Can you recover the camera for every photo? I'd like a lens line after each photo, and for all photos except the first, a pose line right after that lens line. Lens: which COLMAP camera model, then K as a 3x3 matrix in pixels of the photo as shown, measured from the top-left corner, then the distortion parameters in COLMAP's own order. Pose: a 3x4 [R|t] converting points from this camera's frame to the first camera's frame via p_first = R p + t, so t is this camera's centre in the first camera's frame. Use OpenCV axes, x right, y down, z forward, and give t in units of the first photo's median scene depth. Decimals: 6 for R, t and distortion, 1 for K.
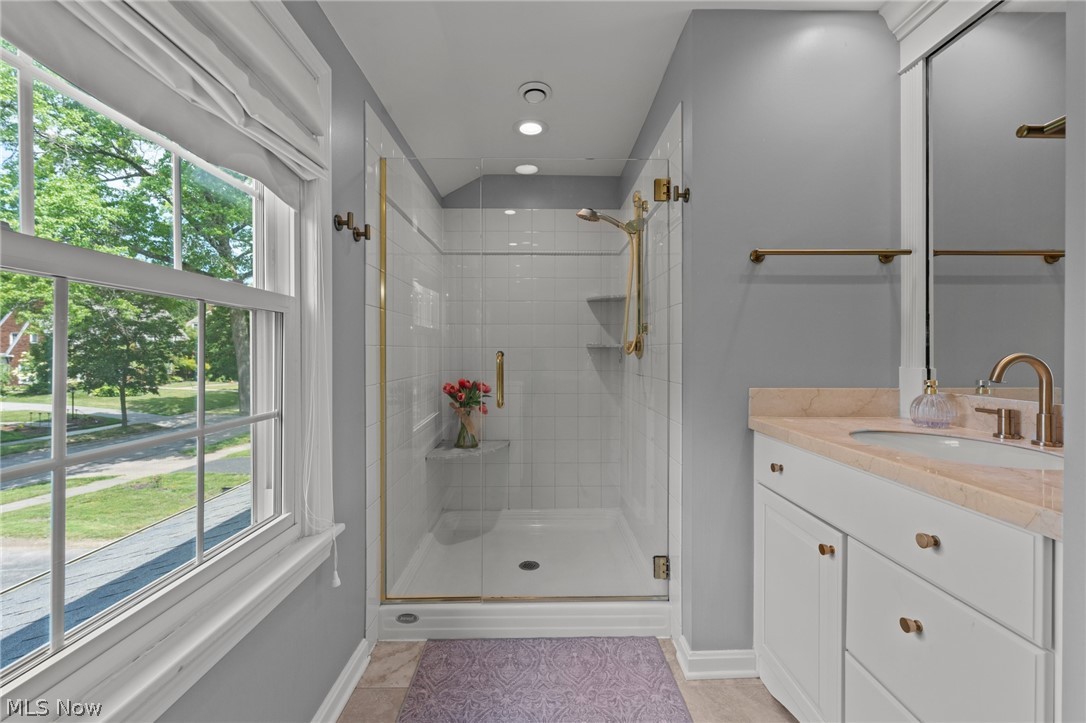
lens RADIAL K [[457.0, 0, 542.4], [0, 457.0, 352.2], [0, 0, 1]] dist [-0.000430, 0.001093]
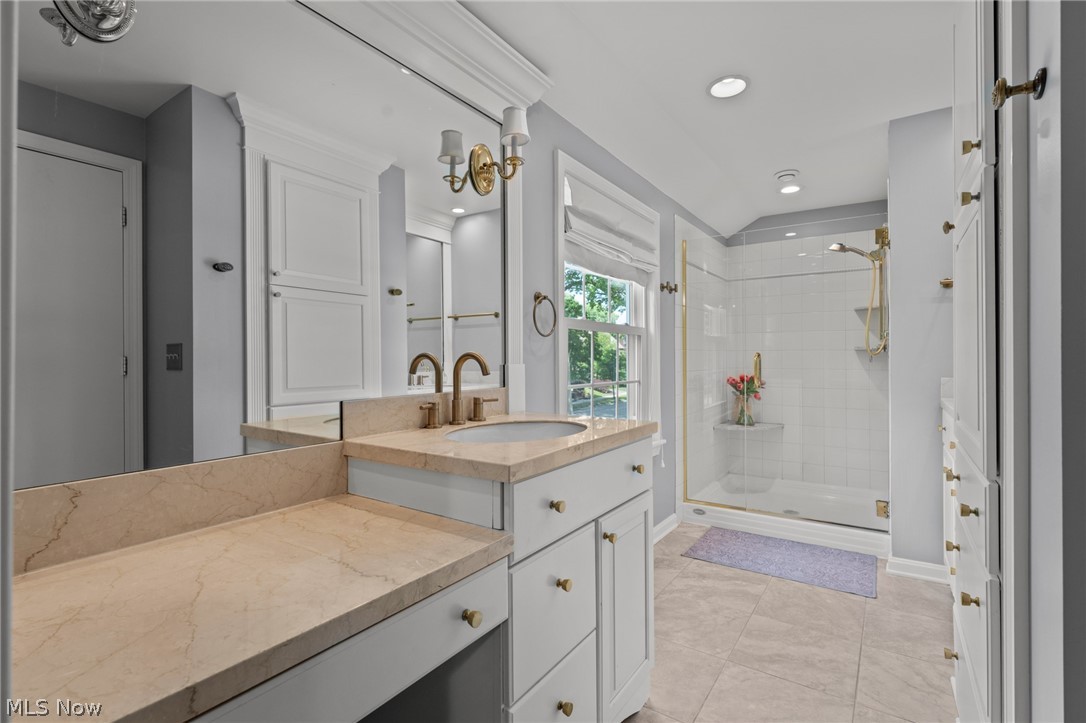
lens RADIAL K [[517.2, 0, 541.9], [0, 517.2, 356.7], [0, 0, 1]] dist [-0.001027, 0.000129]
pose [[0.824777, -0.002460, -0.565453, 0.318855], [0.002016, 0.999997, -0.001409, 0.013103], [0.565455, 0.000022, 0.824779, -0.938495]]
